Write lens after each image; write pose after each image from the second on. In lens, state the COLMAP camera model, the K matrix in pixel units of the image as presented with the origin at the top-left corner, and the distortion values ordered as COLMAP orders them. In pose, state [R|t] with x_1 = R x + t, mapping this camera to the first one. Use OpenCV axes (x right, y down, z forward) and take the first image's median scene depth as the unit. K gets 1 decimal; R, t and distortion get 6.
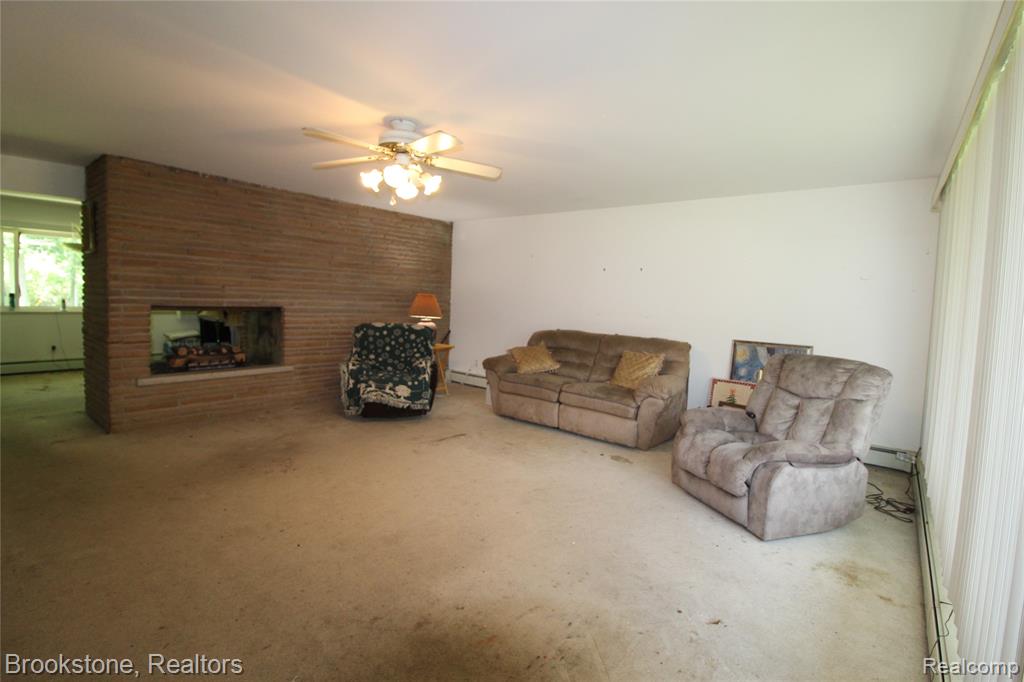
lens RADIAL K [[471.8, 0, 516.2], [0, 471.8, 328.1], [0, 0, 1]] dist [-0.000830, -0.000591]
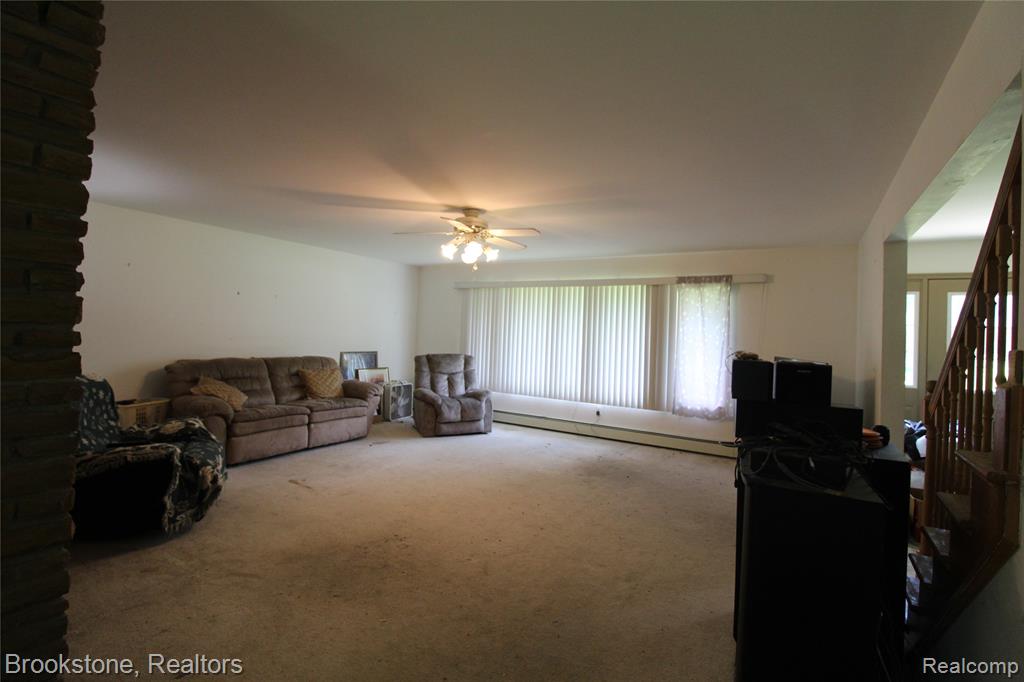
lens RADIAL K [[471.8, 0, 514.8], [0, 471.8, 327.5], [0, 0, 1]] dist [-0.000602, -0.047990]
pose [[-0.140456, -0.026987, 0.989719, -1.017354], [0.029328, 0.999076, 0.031405, -0.079043], [-0.989652, 0.033437, -0.139535, 0.674800]]
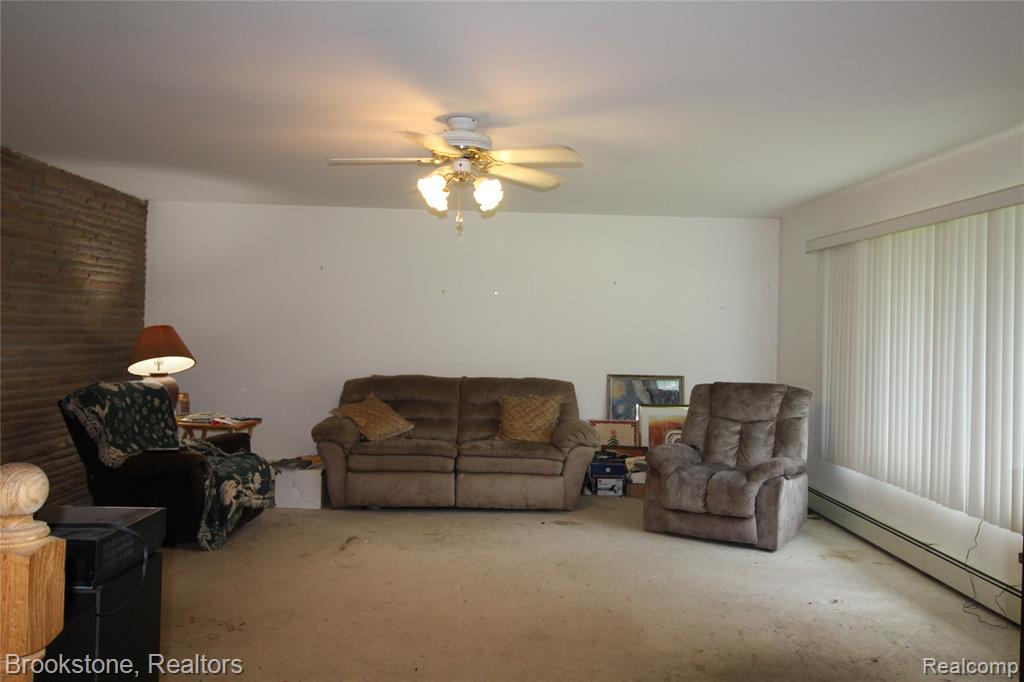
lens RADIAL K [[808.3, 0, 510.6], [0, 808.3, 325.2], [0, 0, 1]] dist [0.035385, 0.001447]
pose [[0.757864, -0.017442, 0.652179, -0.672502], [0.051042, 0.998164, -0.032619, -0.027837], [-0.650412, 0.058010, 0.757363, -0.042528]]
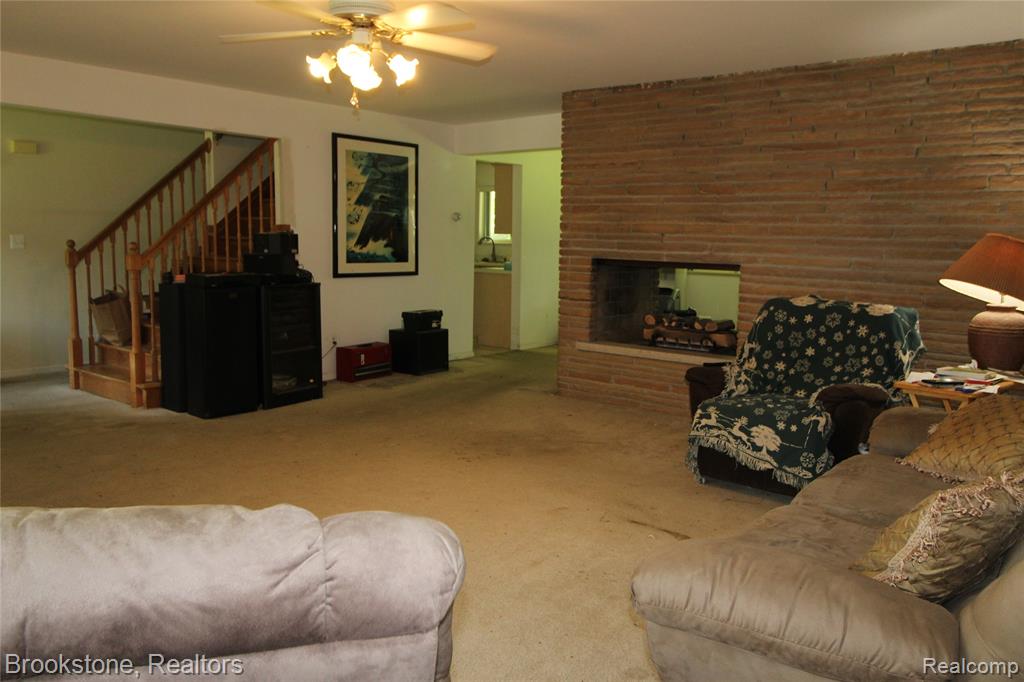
lens RADIAL K [[808.3, 0, 510.6], [0, 808.3, 325.2], [0, 0, 1]] dist [0.035385, 0.001447]
pose [[0.002821, 0.076688, -0.997051, 0.632060], [-0.086273, 0.993356, 0.076160, -0.023919], [0.996268, 0.085804, 0.009418, 0.775193]]
